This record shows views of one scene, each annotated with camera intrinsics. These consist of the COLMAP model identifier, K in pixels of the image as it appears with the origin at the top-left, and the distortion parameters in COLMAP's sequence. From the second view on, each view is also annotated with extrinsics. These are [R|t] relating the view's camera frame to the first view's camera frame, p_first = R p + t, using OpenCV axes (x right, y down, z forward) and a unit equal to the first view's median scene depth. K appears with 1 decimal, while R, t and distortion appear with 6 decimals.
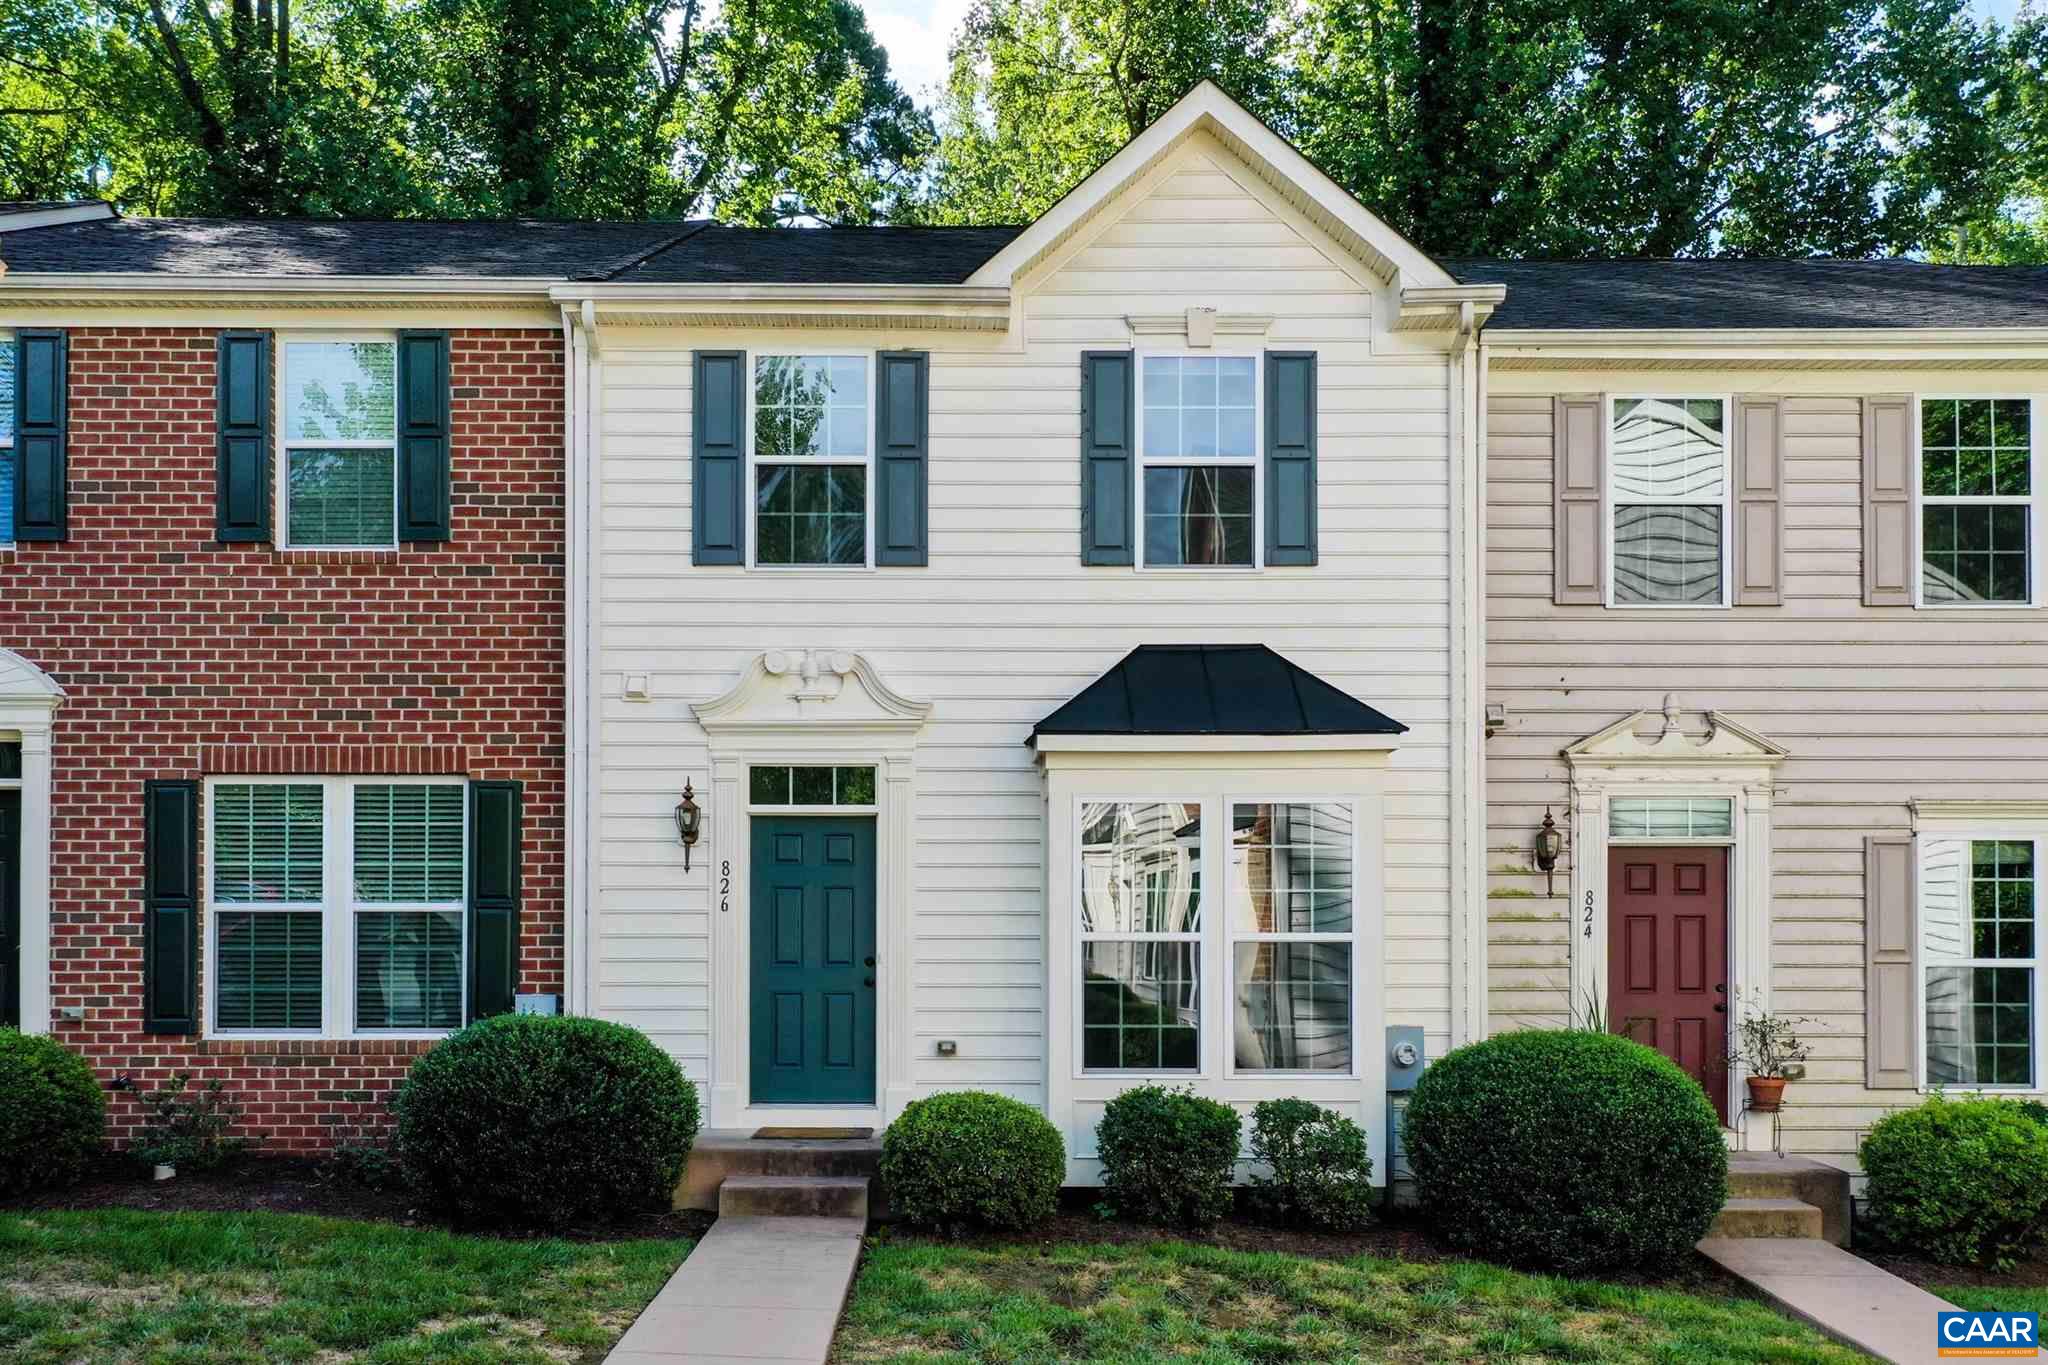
lens RADIAL K [[1625.6, 0, 1003.5], [0, 1625.6, 911.8], [0, 0, 1]] dist [0.000871, 0.008388]
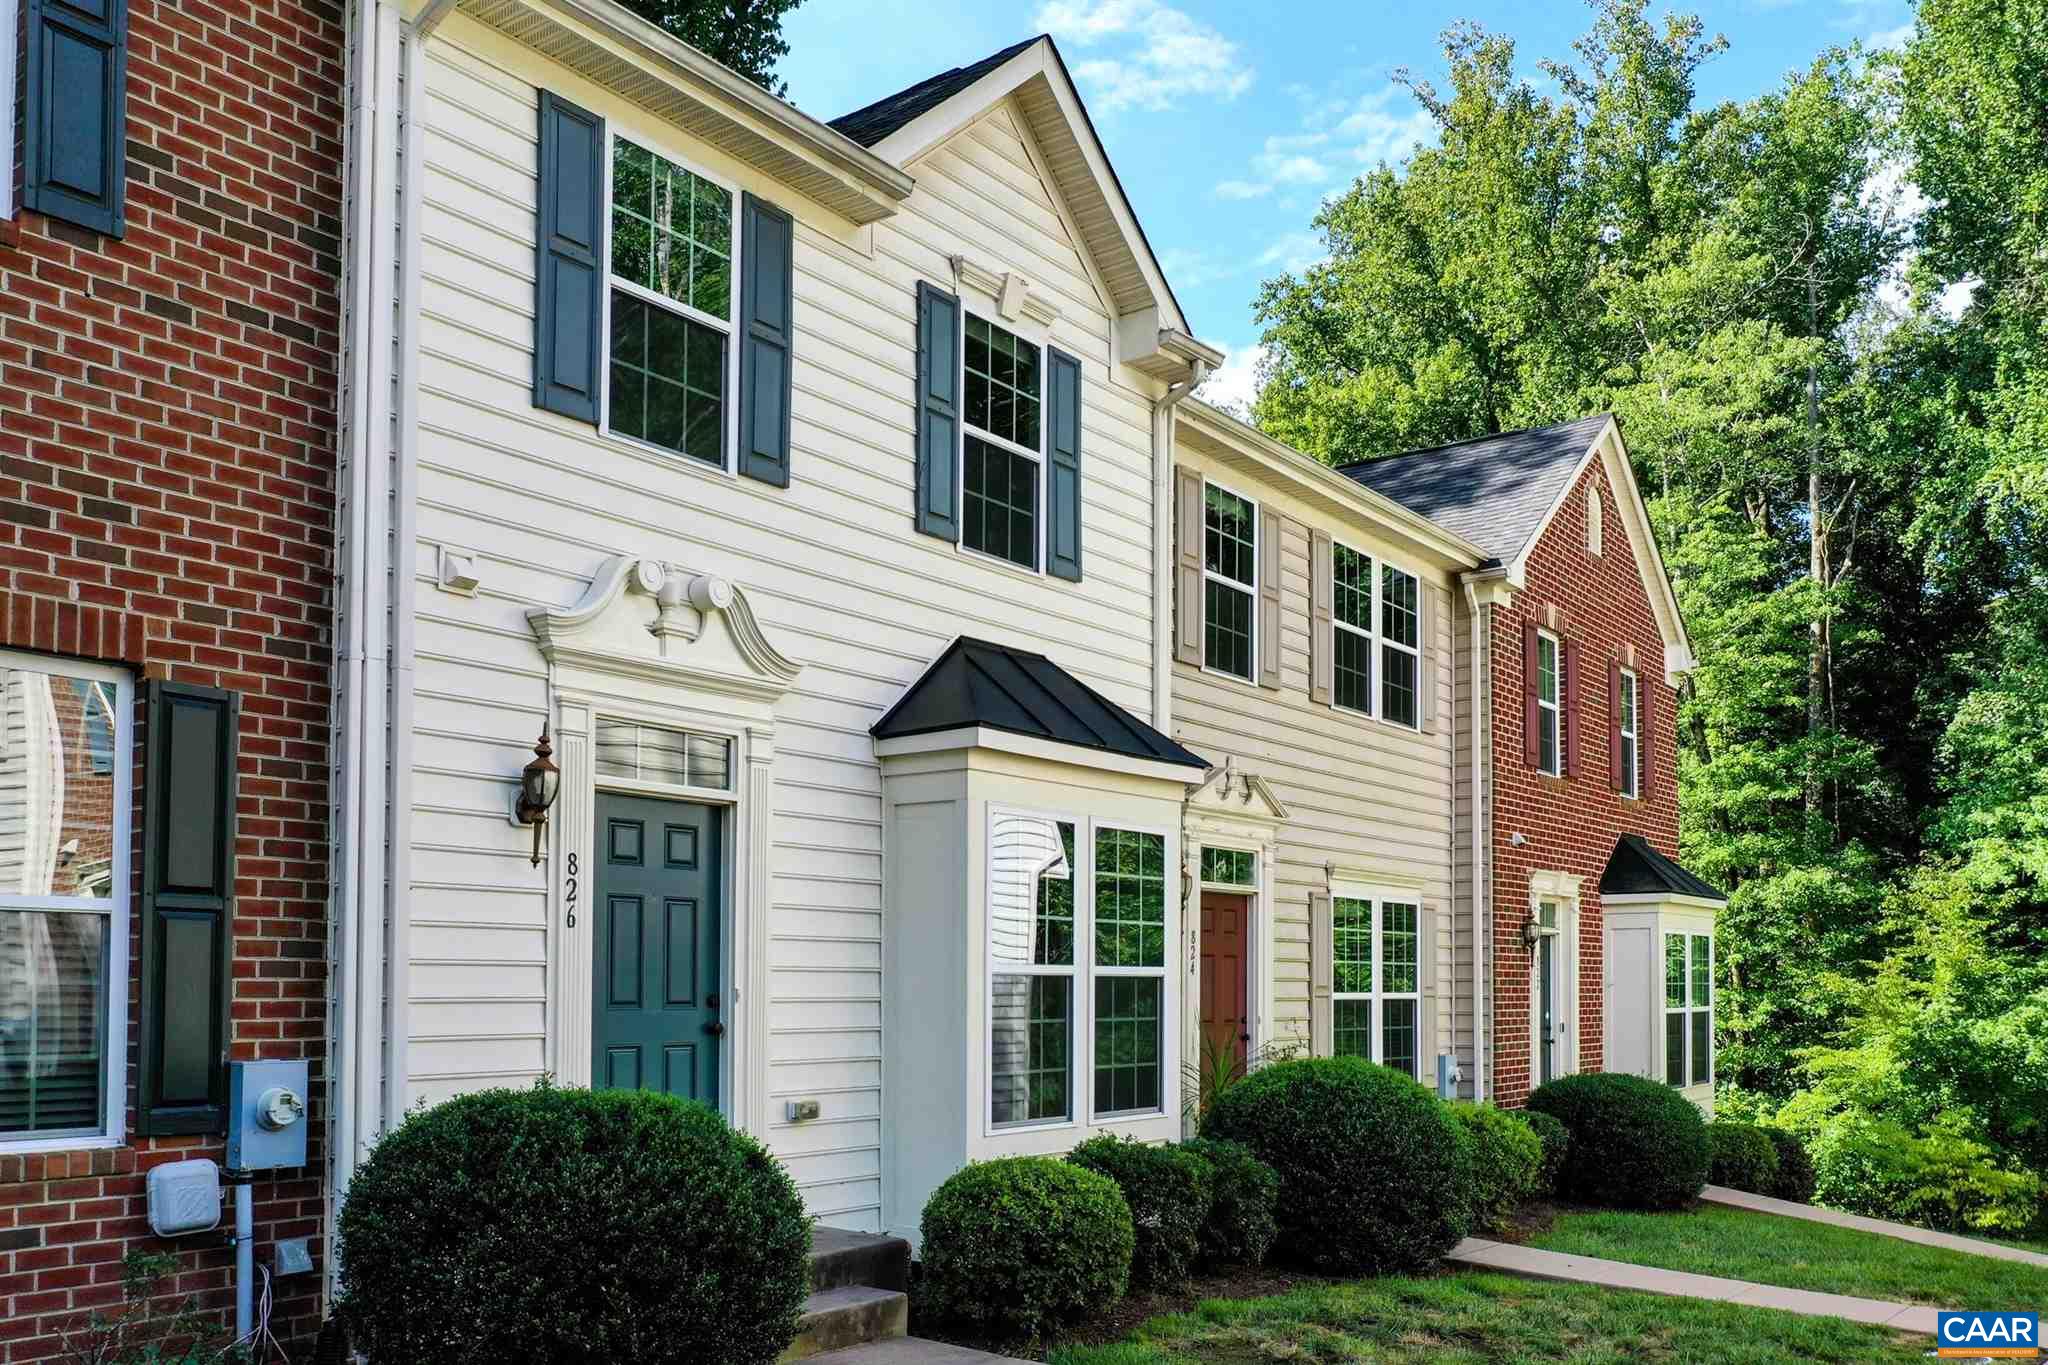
lens RADIAL K [[1667.4, 0, 964.1], [0, 1667.4, 930.7], [0, 0, 1]] dist [-0.015428, 0.007093]
pose [[0.629440, 0.026818, 0.776586, -0.599872], [-0.012492, 0.999624, -0.024395, 0.015772], [-0.776948, 0.005654, 0.629539, 0.433931]]
